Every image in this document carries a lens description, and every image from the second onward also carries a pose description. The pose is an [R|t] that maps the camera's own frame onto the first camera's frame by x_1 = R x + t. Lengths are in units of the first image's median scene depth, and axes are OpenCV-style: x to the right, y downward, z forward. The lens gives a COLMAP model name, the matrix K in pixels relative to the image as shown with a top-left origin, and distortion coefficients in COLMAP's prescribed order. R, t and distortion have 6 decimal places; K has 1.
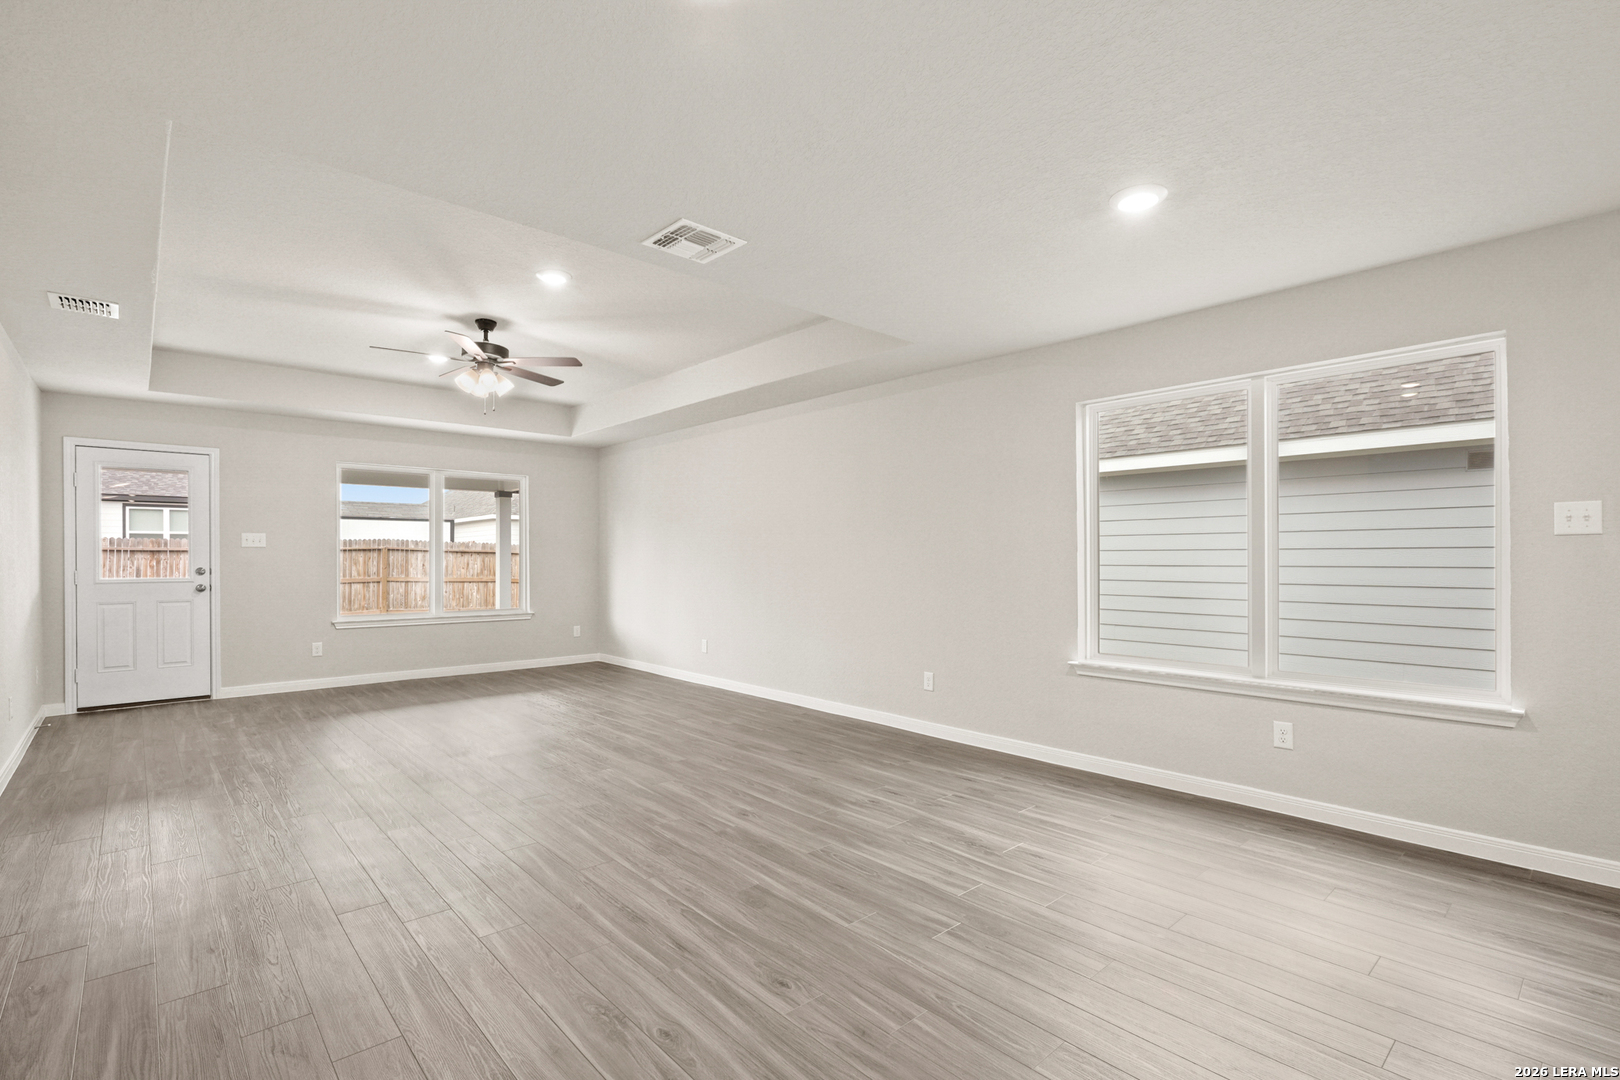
lens RADIAL K [[751.6, 0, 810.1], [0, 751.6, 581.1], [0, 0, 1]] dist [-0.000699, 0.000359]
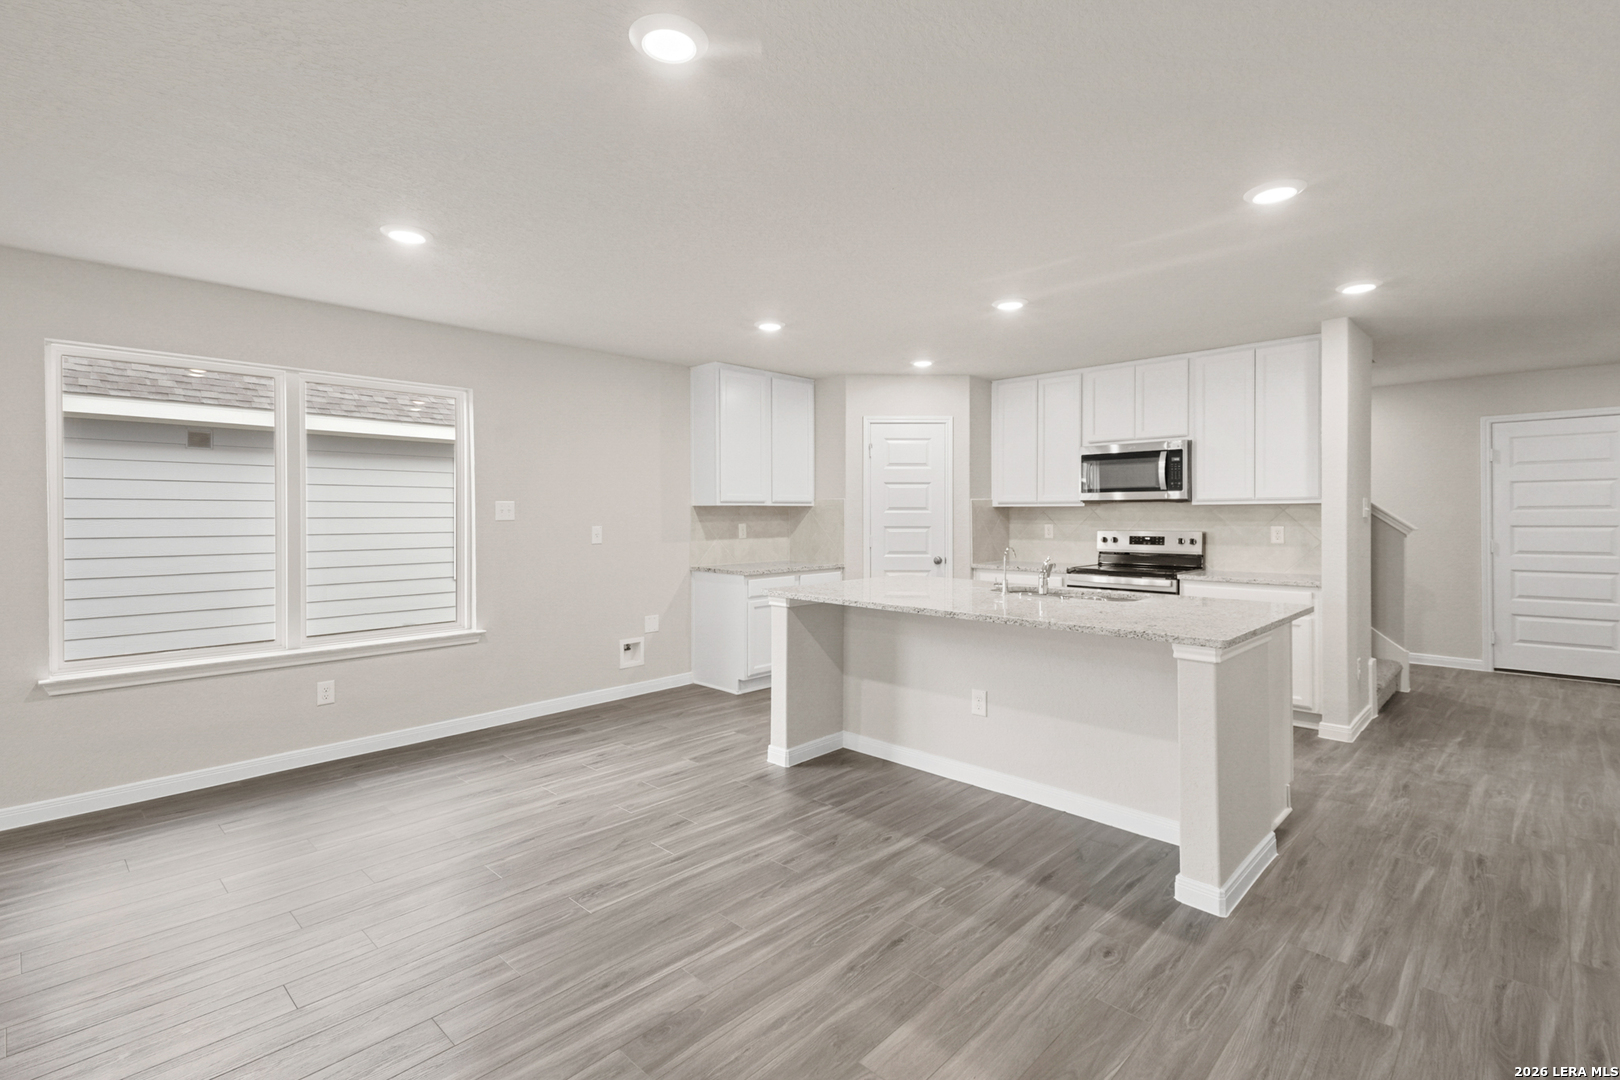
lens RADIAL K [[749.2, 0, 811.7], [0, 749.2, 523.5], [0, 0, 1]] dist [0.047558, 0.000092]
pose [[-0.073942, -0.010387, 0.997208, -0.587104], [0.028791, 0.999507, 0.012546, -0.046087], [-0.996847, 0.029638, -0.073607, 0.339848]]
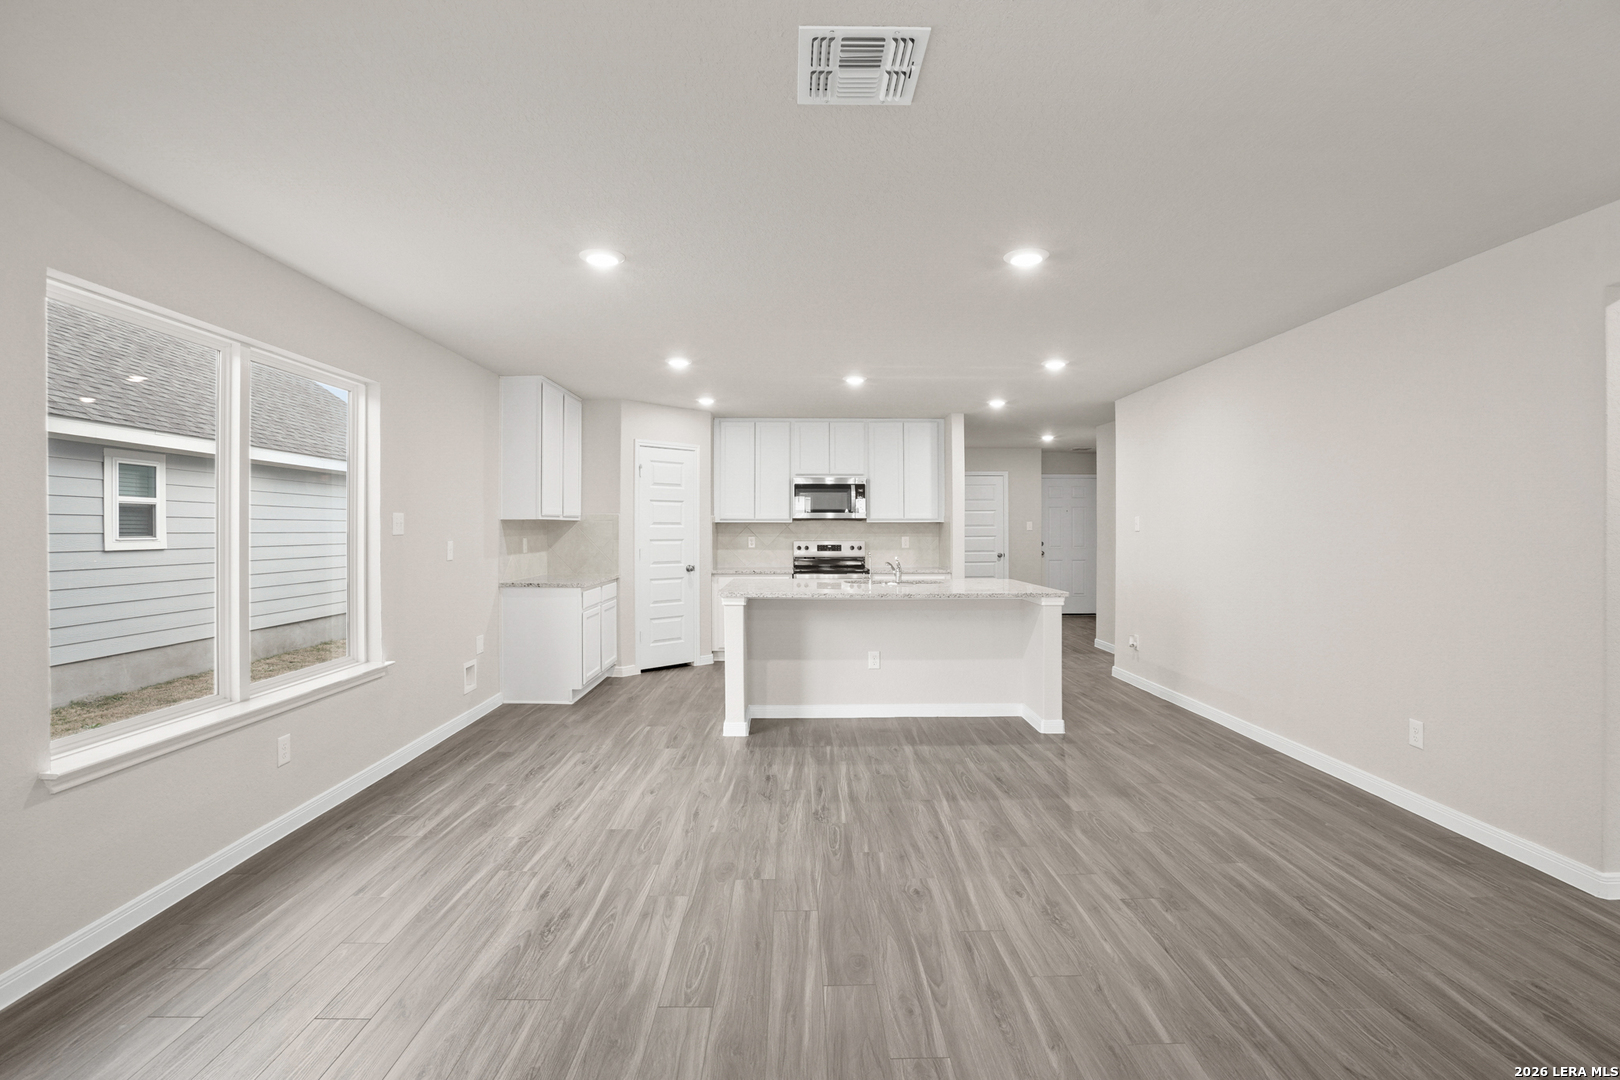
lens RADIAL K [[756.4, 0, 804.5], [0, 756.4, 538.3], [0, 0, 1]] dist [-0.038107, 0.000953]
pose [[-0.753565, -0.005317, 0.657352, -0.445284], [0.020173, 0.999309, 0.031208, -0.069283], [-0.657064, 0.036778, -0.752937, 1.260518]]
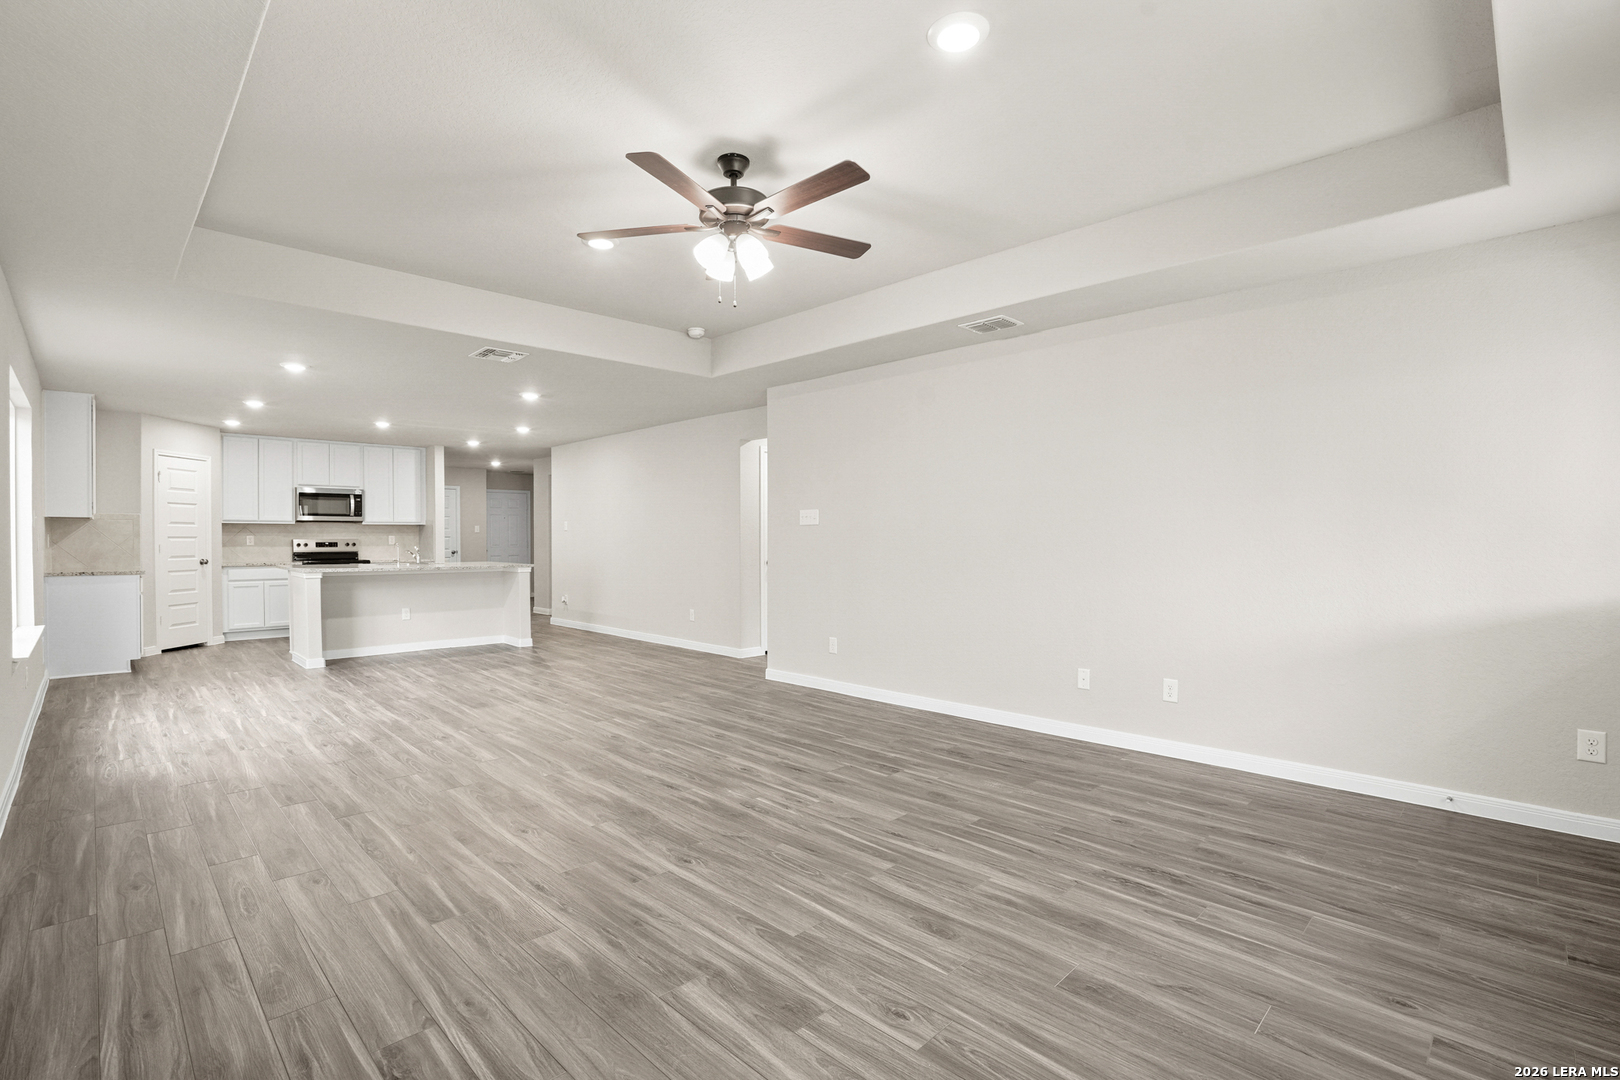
lens RADIAL K [[756.4, 0, 804.5], [0, 756.4, 538.3], [0, 0, 1]] dist [-0.038107, 0.000953]
pose [[-0.999288, 0.003350, -0.037571, -0.675754], [0.002279, 0.999591, 0.028511, -0.066274], [0.037651, 0.028405, -0.998887, 2.330947]]
